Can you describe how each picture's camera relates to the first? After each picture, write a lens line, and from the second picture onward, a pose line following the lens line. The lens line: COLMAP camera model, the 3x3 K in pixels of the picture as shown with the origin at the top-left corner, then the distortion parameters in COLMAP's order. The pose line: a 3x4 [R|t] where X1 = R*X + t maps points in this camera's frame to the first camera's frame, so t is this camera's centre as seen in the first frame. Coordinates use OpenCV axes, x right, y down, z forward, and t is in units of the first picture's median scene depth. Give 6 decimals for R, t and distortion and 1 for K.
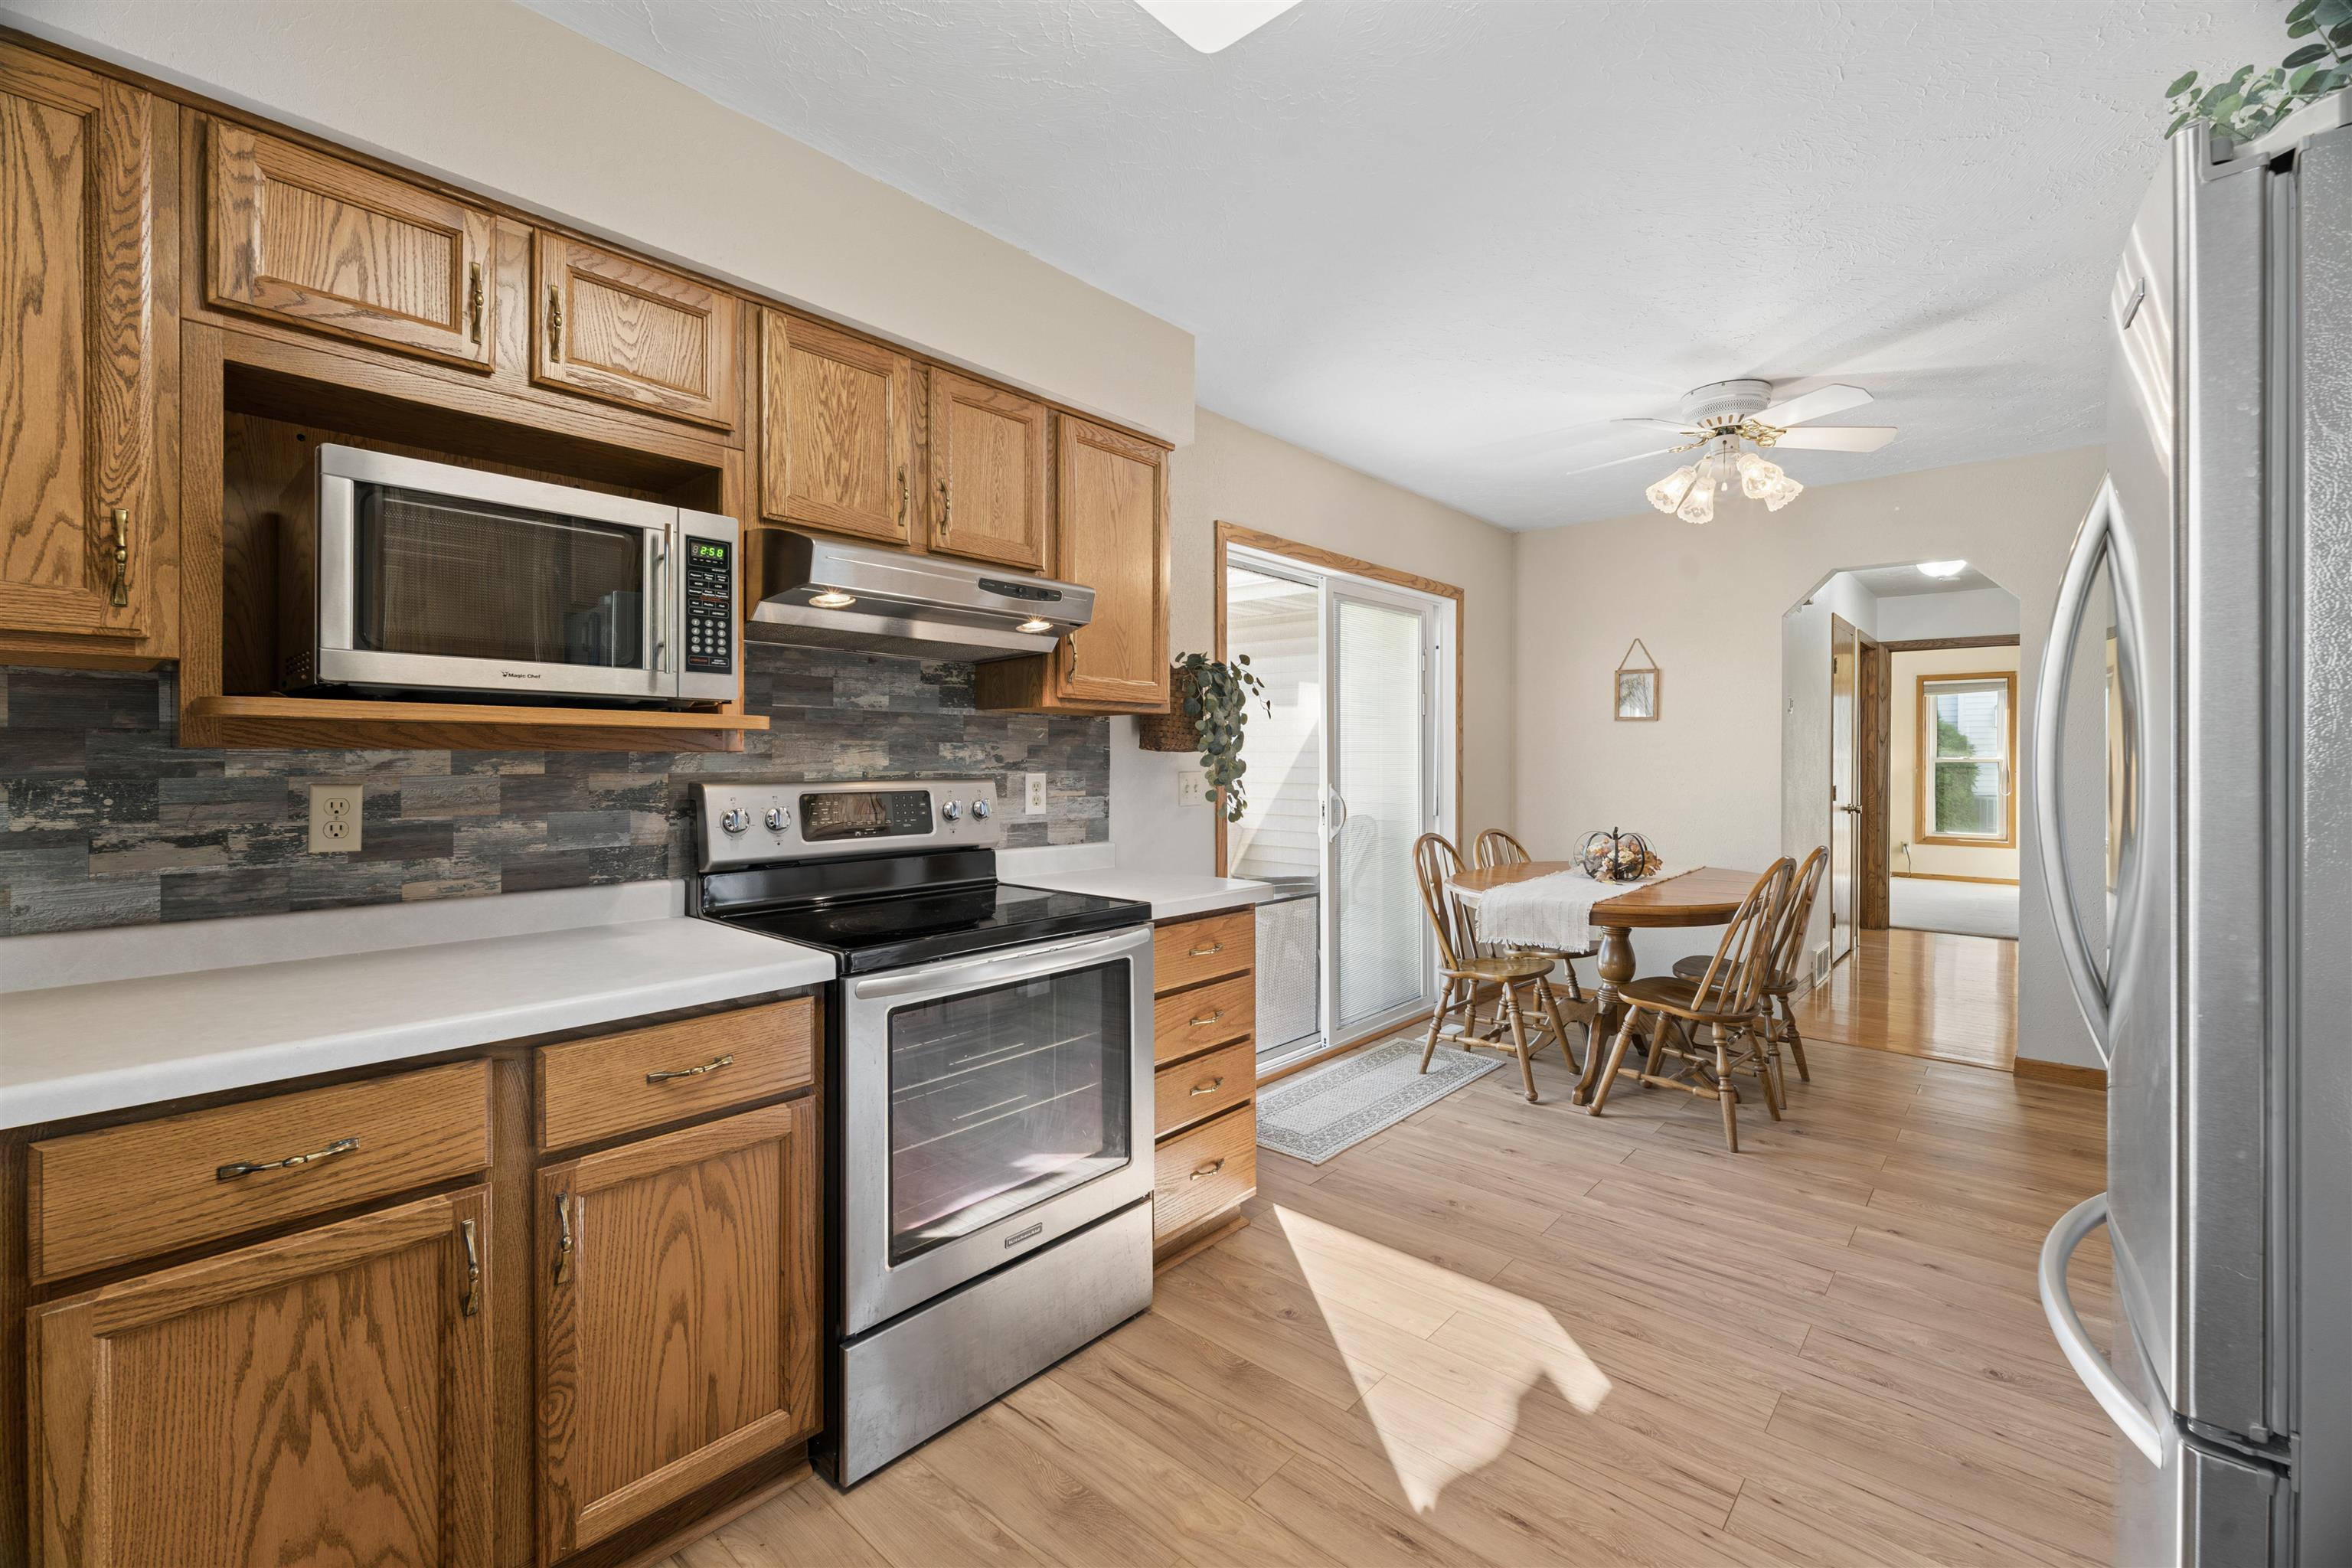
lens RADIAL K [[975.5, 0, 1165.8], [0, 975.5, 769.0], [0, 0, 1]] dist [-0.002512, -0.000575]
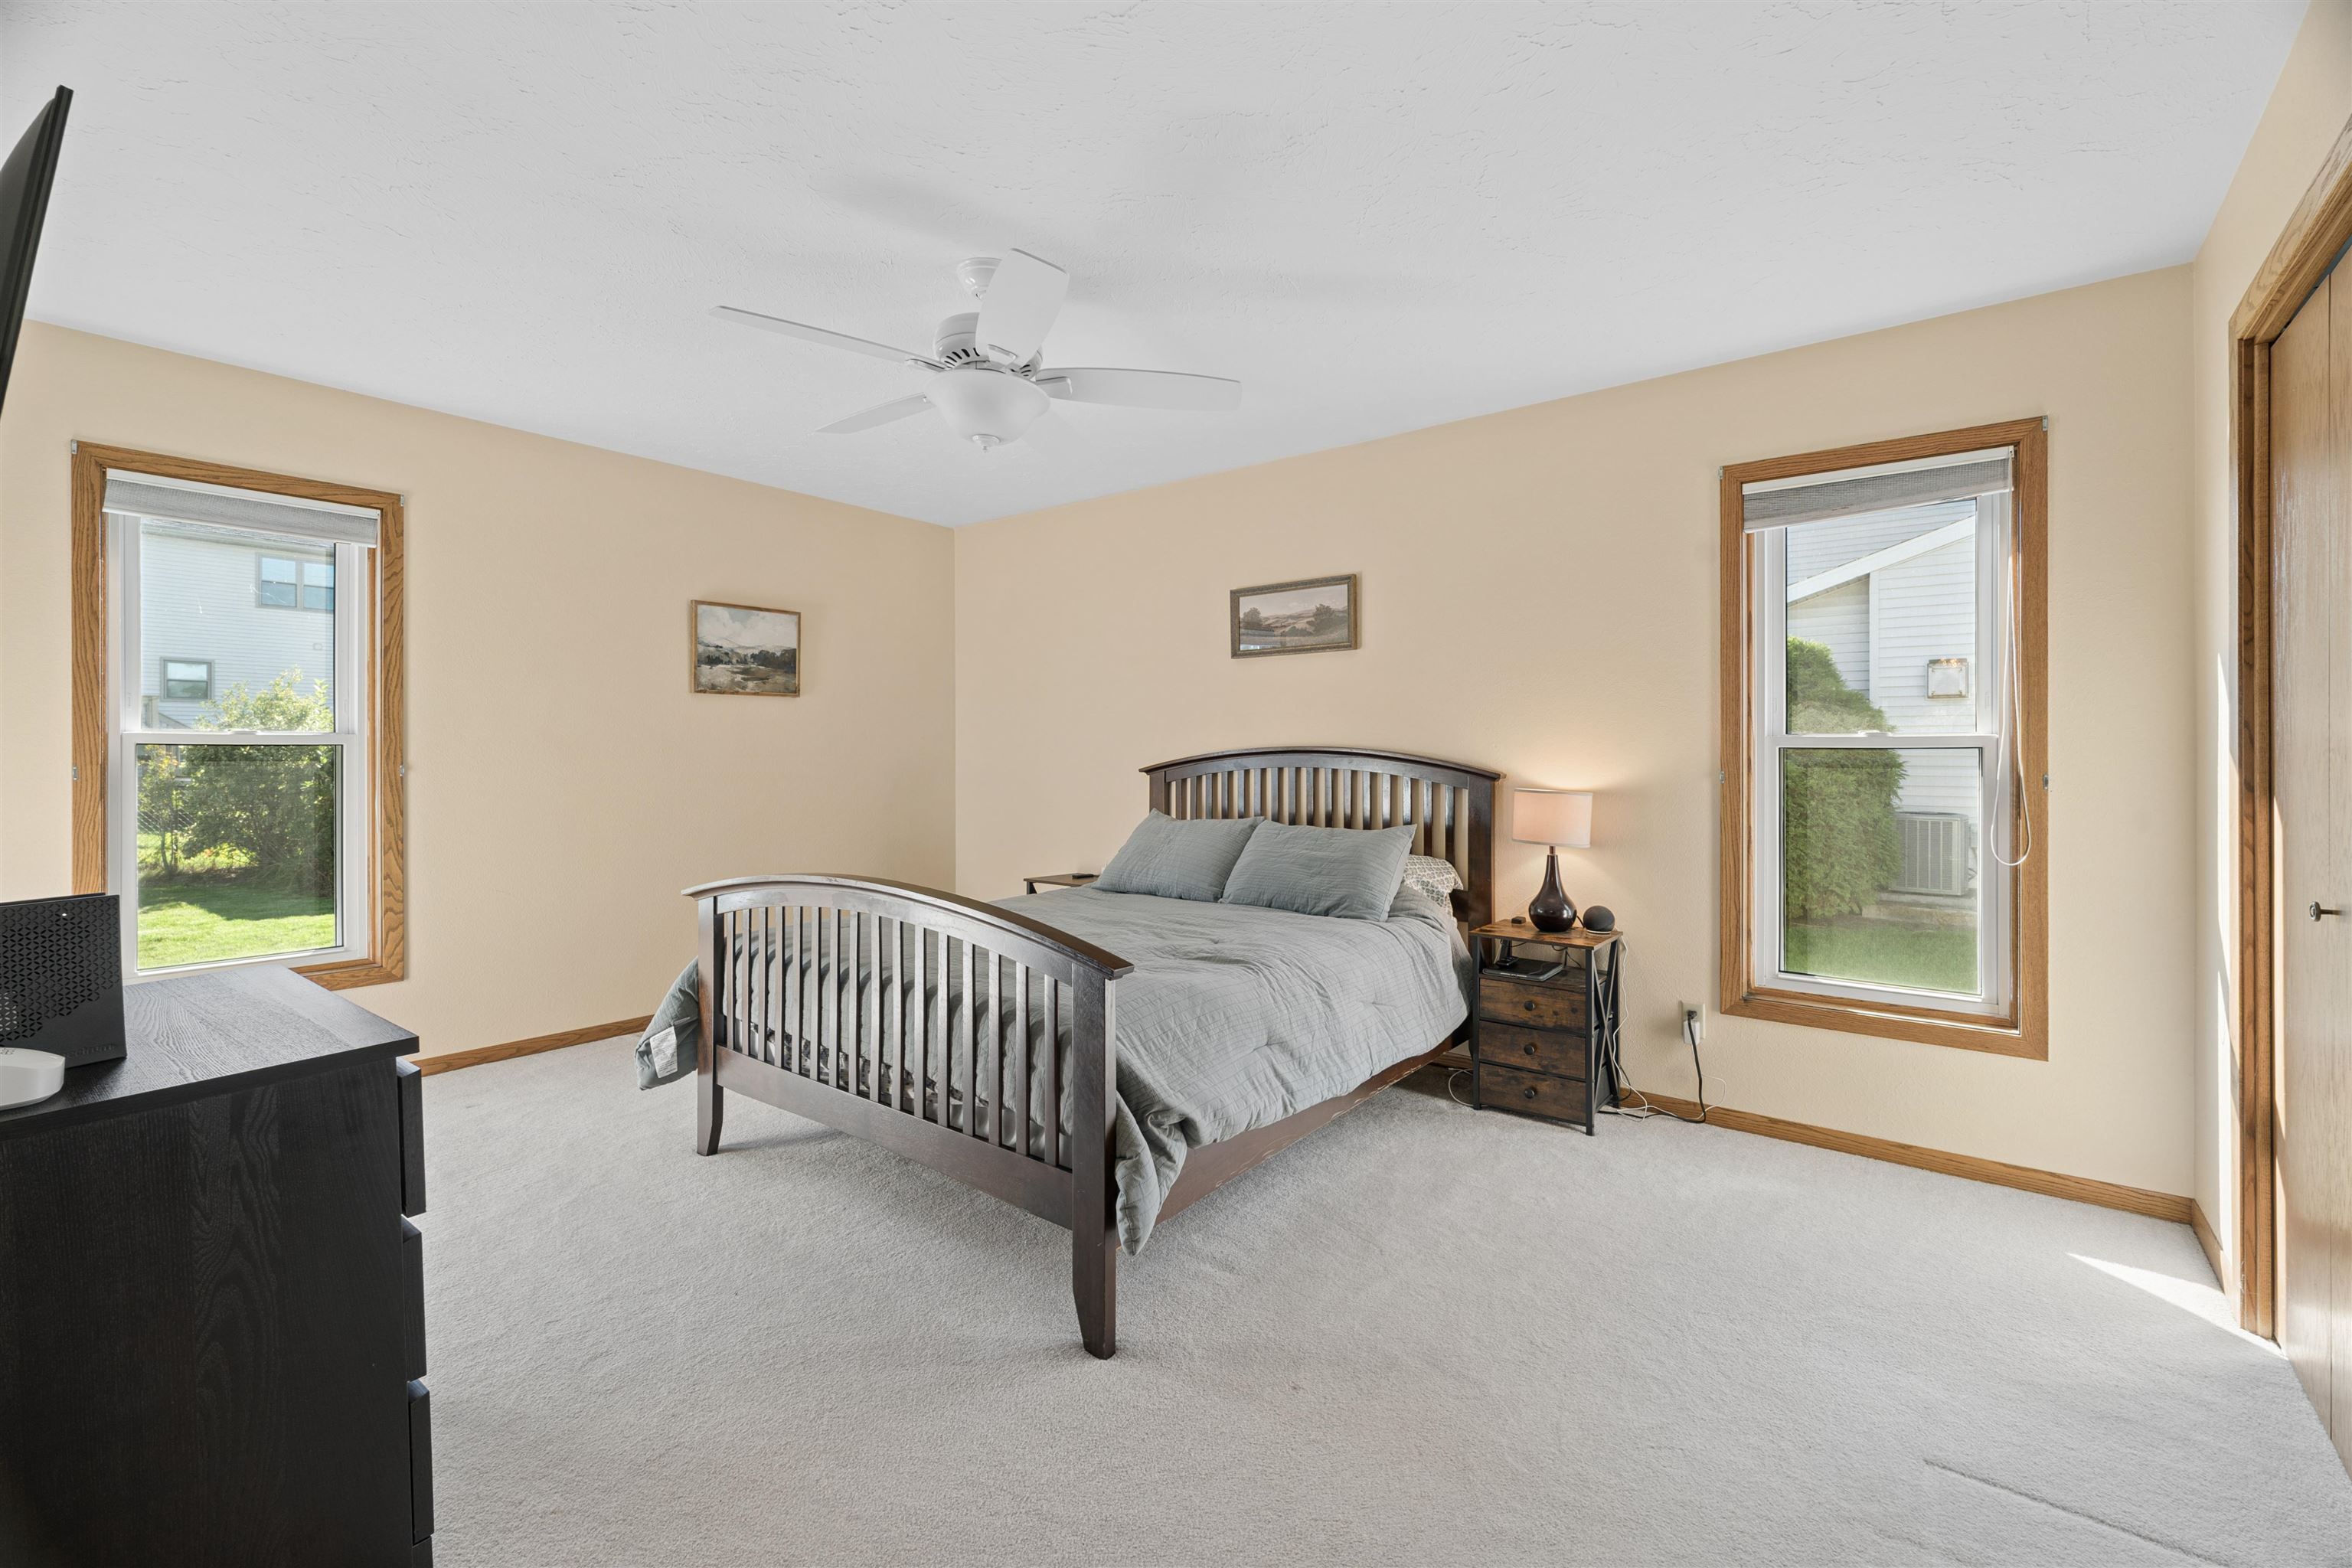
lens RADIAL K [[1017.6, 0, 1184.3], [0, 1017.6, 760.8], [0, 0, 1]] dist [0.000144, 0.004188]
pose [[0.996414, -0.000399, 0.084612, 1.588182], [0.000707, 0.999993, -0.003615, -0.002720], [-0.084610, 0.003661, 0.996407, 1.918739]]
